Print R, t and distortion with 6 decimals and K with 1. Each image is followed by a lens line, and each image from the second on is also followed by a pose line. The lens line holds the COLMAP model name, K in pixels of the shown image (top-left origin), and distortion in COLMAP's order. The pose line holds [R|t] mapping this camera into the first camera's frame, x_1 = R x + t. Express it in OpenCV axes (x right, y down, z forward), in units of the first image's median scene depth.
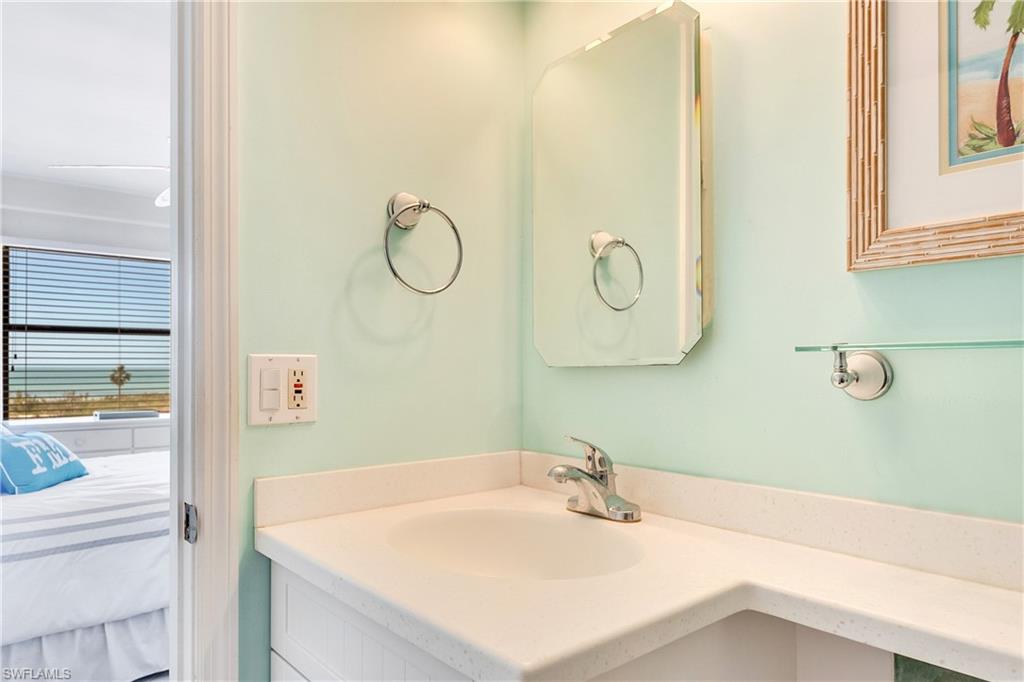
lens RADIAL K [[714.3, 0, 512.0], [0, 714.3, 341.0], [0, 0, 1]] dist [0.000914, -0.000931]
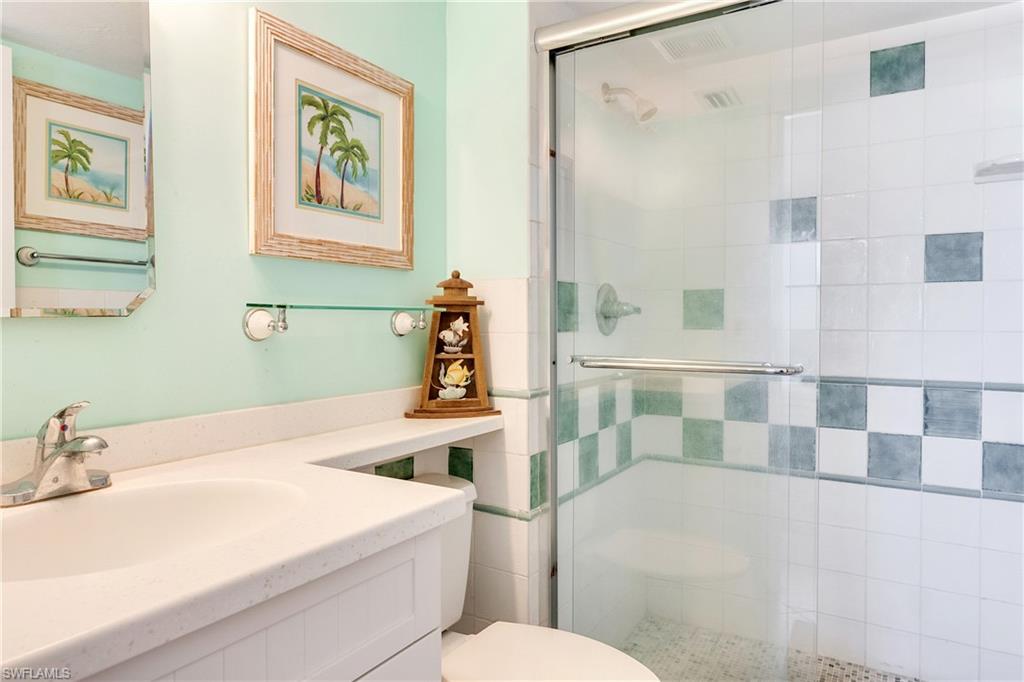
lens RADIAL K [[651.4, 0, 517.5], [0, 651.4, 339.3], [0, 0, 1]] dist [-0.000372, -0.000634]
pose [[-0.358738, -0.006812, 0.933413, -1.097629], [-0.013353, 0.999909, 0.002166, 0.076789], [-0.933343, -0.011687, -0.358797, 1.095084]]
